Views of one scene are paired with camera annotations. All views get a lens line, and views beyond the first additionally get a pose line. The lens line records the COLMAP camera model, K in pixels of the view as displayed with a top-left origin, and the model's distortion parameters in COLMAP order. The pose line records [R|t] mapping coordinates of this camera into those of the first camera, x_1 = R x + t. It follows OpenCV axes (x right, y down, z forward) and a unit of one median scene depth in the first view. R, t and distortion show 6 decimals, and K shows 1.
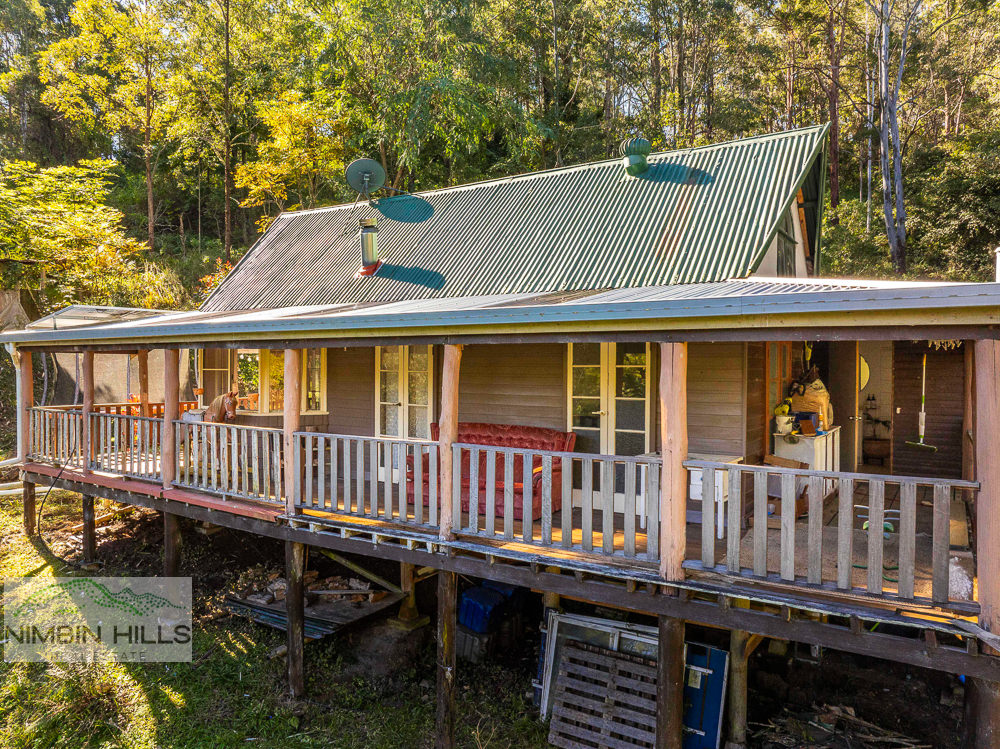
lens RADIAL K [[704.0, 0, 499.2], [0, 704.0, 372.4], [0, 0, 1]] dist [-0.056881, 0.018631]
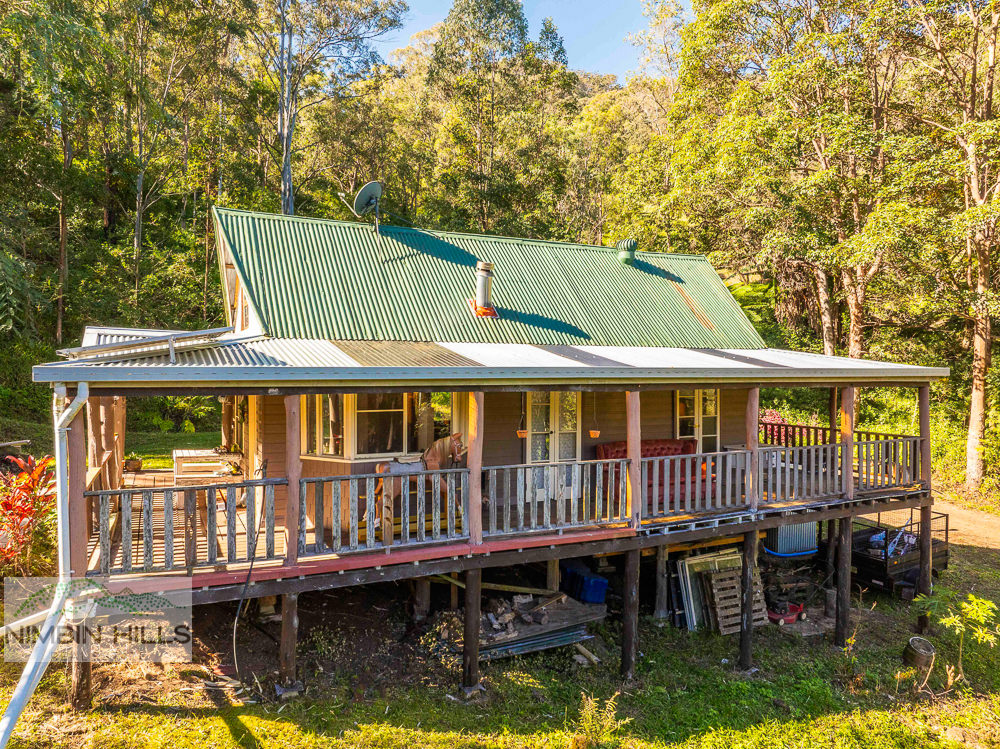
lens RADIAL K [[704.0, 0, 499.2], [0, 704.0, 372.4], [0, 0, 1]] dist [-0.056881, 0.018631]
pose [[0.522053, -0.001014, 0.852913, -1.403708], [0.014795, 0.999860, -0.007867, -0.056912], [-0.852785, 0.016726, 0.521995, 0.543523]]
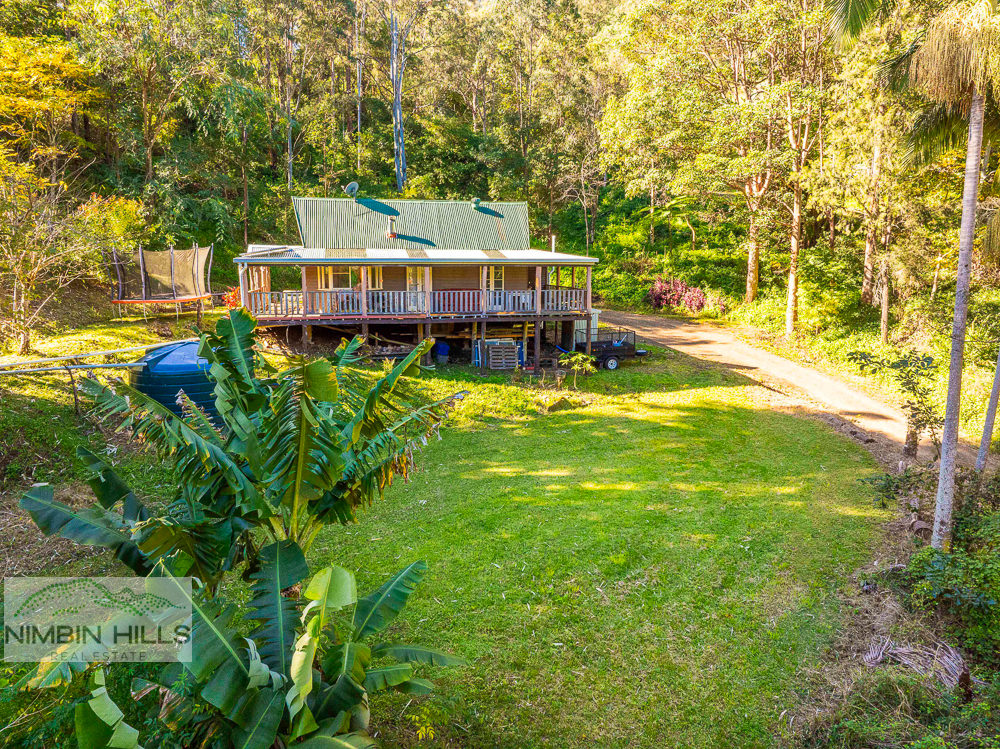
lens RADIAL K [[704.0, 0, 499.2], [0, 704.0, 372.4], [0, 0, 1]] dist [-0.056881, 0.018631]
pose [[0.706557, -0.110857, 0.698919, -2.381585], [0.011233, 0.989286, 0.145557, -0.015855], [-0.707567, -0.094993, 0.700232, -1.606558]]
